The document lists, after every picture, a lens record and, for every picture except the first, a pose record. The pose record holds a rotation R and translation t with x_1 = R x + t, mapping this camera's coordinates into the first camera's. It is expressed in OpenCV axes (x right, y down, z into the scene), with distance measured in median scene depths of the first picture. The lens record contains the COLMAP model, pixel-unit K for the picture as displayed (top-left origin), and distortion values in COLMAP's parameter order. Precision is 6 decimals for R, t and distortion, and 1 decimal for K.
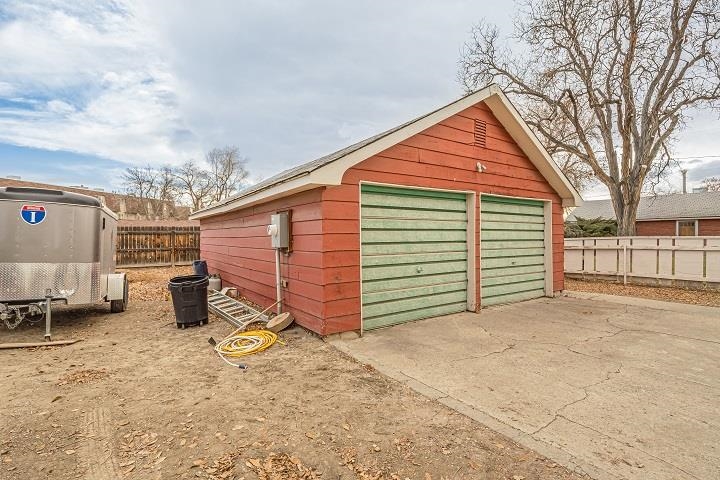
lens RADIAL K [[345.2, 0, 357.8], [0, 345.2, 238.5], [0, 0, 1]] dist [-0.001682, -0.009127]
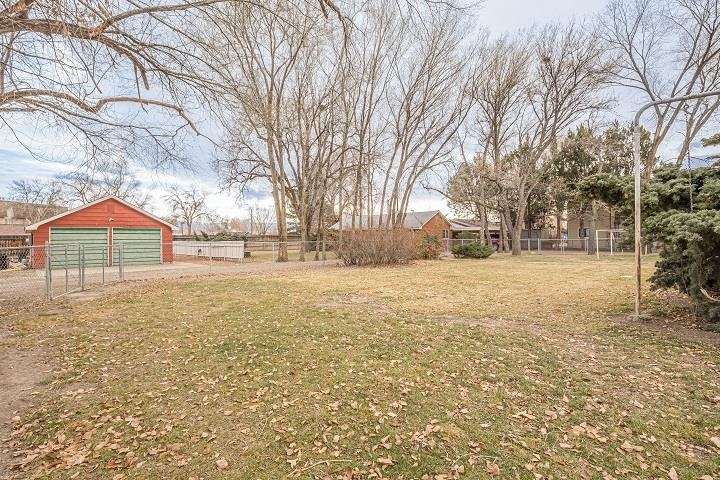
lens RADIAL K [[345.2, 0, 357.8], [0, 345.2, 238.5], [0, 0, 1]] dist [-0.001682, -0.009127]
pose [[0.984450, 0.004961, 0.175595, 1.968788], [-0.003326, 0.999948, -0.009602, -0.010551], [-0.175634, 0.008869, 0.984416, -2.426488]]
